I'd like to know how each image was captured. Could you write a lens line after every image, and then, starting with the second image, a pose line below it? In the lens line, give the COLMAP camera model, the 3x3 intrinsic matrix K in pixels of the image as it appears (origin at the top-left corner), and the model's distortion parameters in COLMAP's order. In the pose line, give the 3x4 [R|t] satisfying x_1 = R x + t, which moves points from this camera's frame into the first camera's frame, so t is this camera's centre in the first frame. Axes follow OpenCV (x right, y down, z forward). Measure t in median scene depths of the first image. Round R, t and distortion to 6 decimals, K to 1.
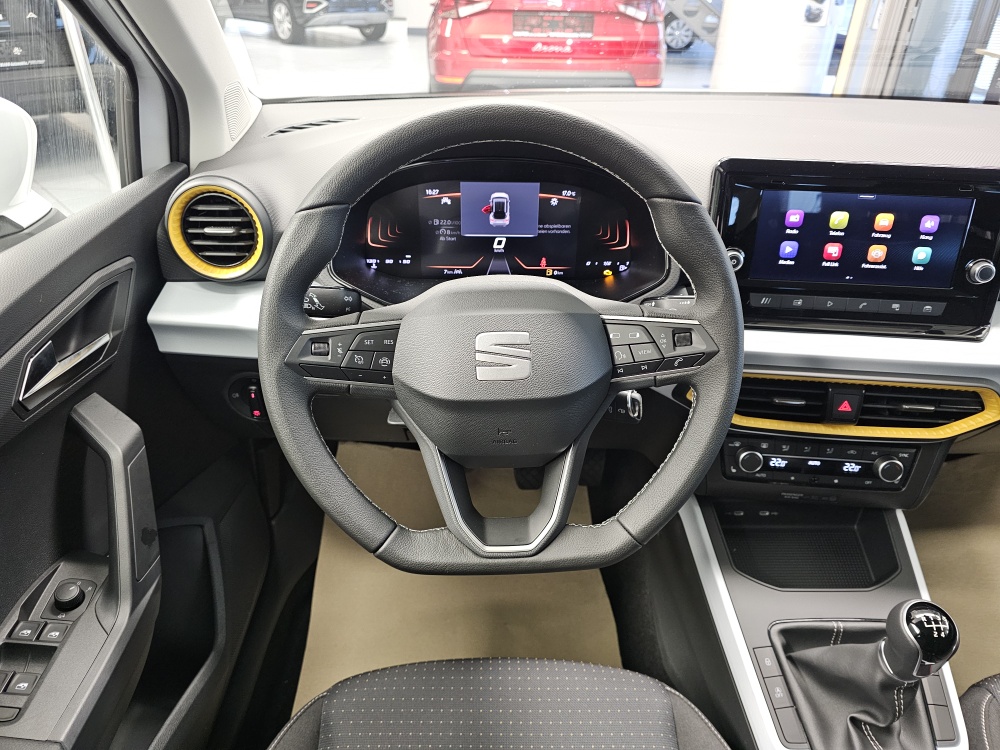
lens RADIAL K [[682.3, 0, 500.0], [0, 682.3, 375.0], [0, 0, 1]] dist [0.046844, -0.048008]
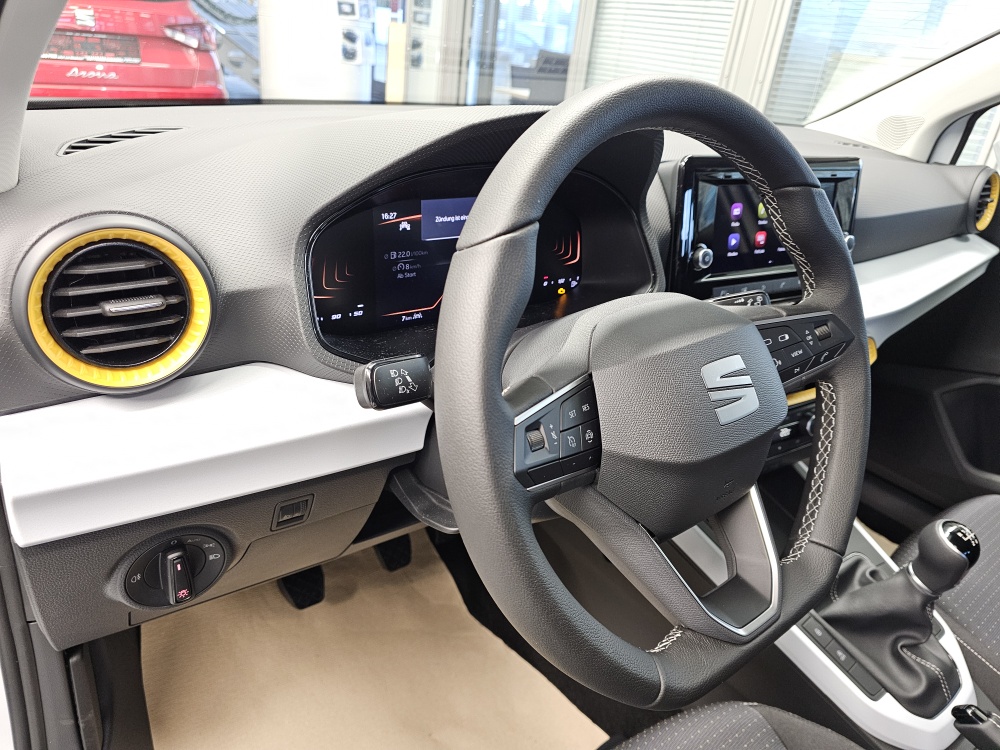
lens RADIAL K [[682.0, 0, 497.2], [0, 682.0, 391.0], [0, 0, 1]] dist [0.043315, -0.053237]
pose [[0.806095, -0.217844, 0.550232, -0.413513], [0.232417, 0.971612, 0.044182, -0.077823], [-0.544237, 0.092268, 0.833842, 0.295760]]
